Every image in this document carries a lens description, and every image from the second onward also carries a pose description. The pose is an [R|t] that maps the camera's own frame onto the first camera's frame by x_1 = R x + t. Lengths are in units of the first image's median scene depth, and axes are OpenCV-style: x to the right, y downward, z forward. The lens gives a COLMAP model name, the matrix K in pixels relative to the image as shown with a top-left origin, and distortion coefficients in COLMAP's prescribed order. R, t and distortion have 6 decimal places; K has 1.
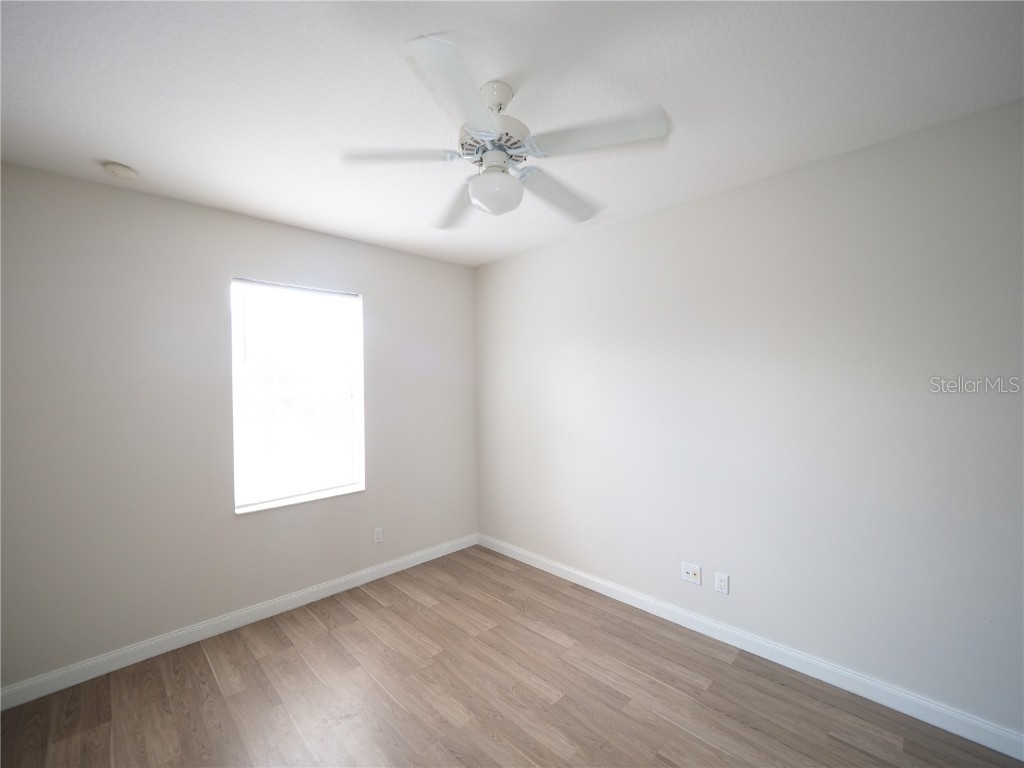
lens RADIAL K [[433.7, 0, 511.2], [0, 433.7, 387.5], [0, 0, 1]] dist [-0.001512, -0.000348]
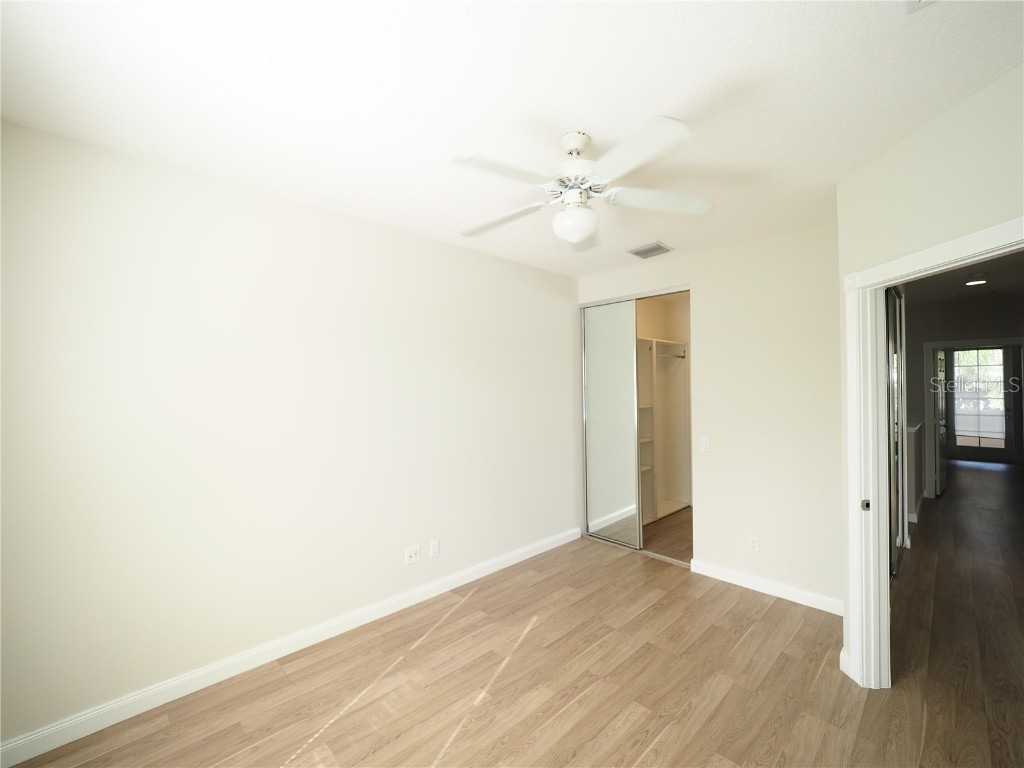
lens RADIAL K [[433.7, 0, 511.2], [0, 433.7, 387.5], [0, 0, 1]] dist [-0.001512, -0.000348]
pose [[0.027467, 0.004950, 0.999610, -0.783281], [0.021084, 0.999762, -0.005530, -0.006705], [-0.999400, 0.021228, 0.027356, 0.748629]]
